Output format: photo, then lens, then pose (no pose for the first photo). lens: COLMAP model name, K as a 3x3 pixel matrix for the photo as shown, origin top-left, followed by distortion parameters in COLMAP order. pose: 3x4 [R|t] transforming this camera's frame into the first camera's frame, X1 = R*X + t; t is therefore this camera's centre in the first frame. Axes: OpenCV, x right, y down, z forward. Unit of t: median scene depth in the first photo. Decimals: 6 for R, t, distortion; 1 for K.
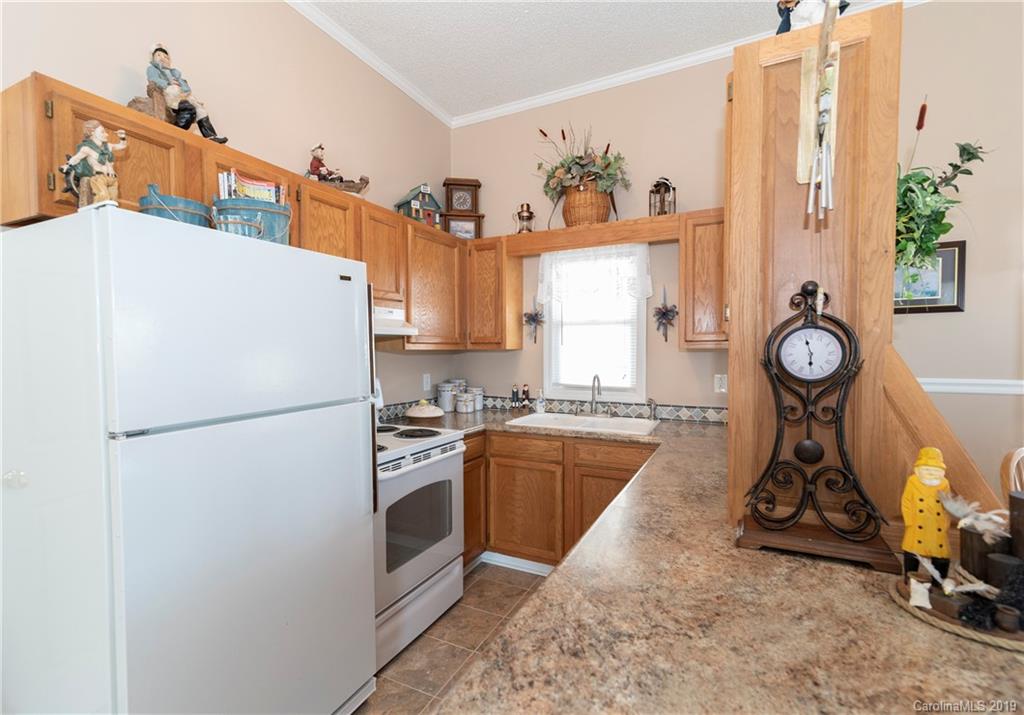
lens RADIAL K [[484.9, 0, 490.2], [0, 484.9, 354.5], [0, 0, 1]] dist [0.016948, -0.001811]
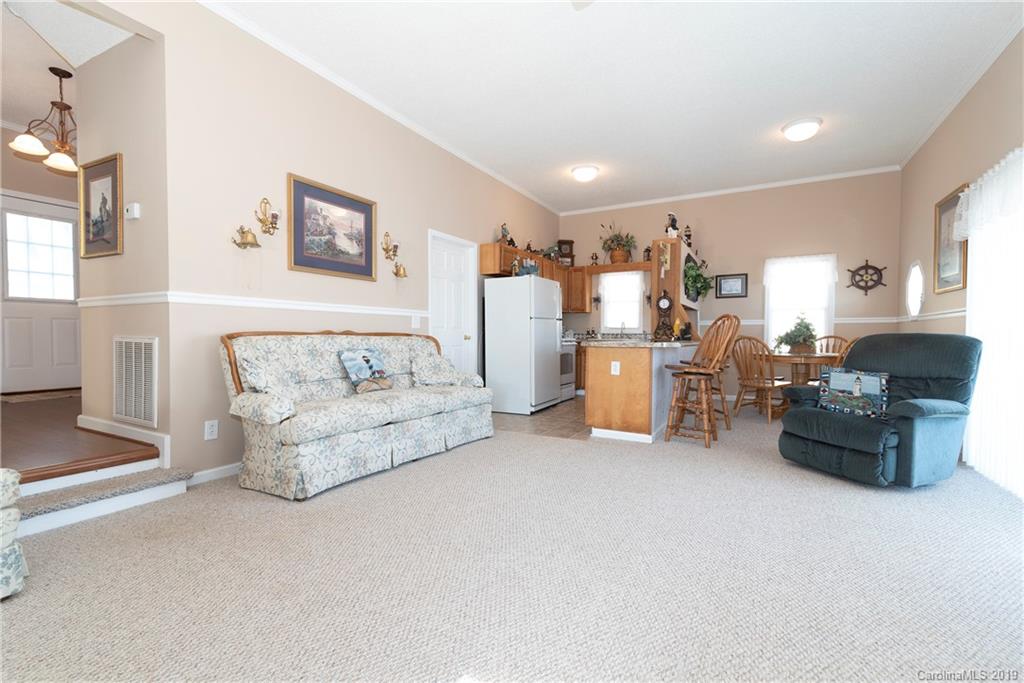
lens RADIAL K [[458.2, 0, 515.1], [0, 458.2, 338.5], [0, 0, 1]] dist [0.013010, -0.000732]
pose [[0.999868, 0.006713, -0.014794, -0.385154], [-0.006798, 0.999961, -0.005680, 0.182451], [0.014756, 0.005780, 0.999874, -1.746457]]
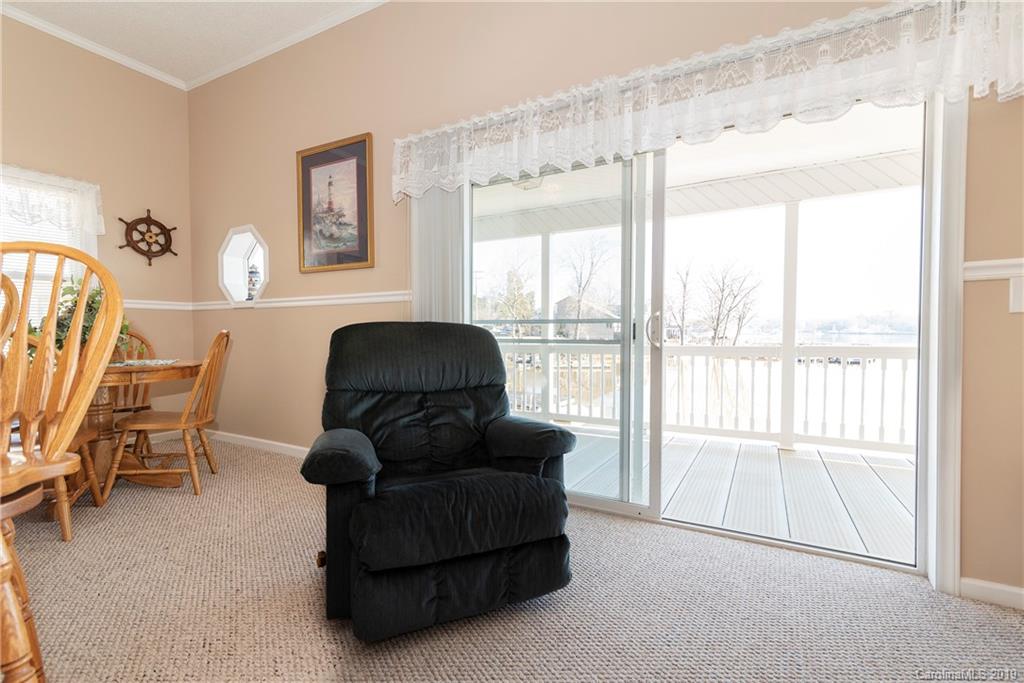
lens RADIAL K [[458.2, 0, 512.5], [0, 458.2, 350.8], [0, 0, 1]] dist [0.013010, -0.000732]
pose [[0.018435, -0.038199, 0.999100, -0.114486], [0.020634, 0.999072, 0.037817, 0.180787], [-0.999617, 0.019919, 0.019206, -0.533556]]
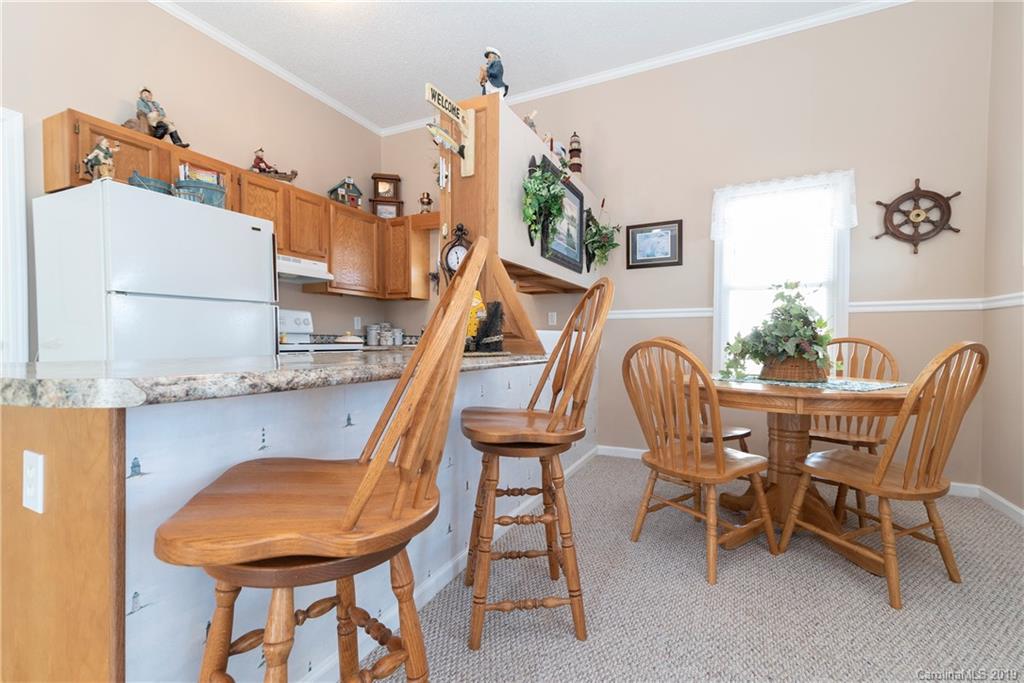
lens RADIAL K [[458.2, 0, 512.3], [0, 458.2, 341.4], [0, 0, 1]] dist [0.013010, -0.000732]
pose [[0.999332, 0.004285, 0.036281, 0.362161], [-0.004070, 0.999974, -0.005983, 0.162045], [-0.036305, 0.005832, 0.999324, -0.425407]]
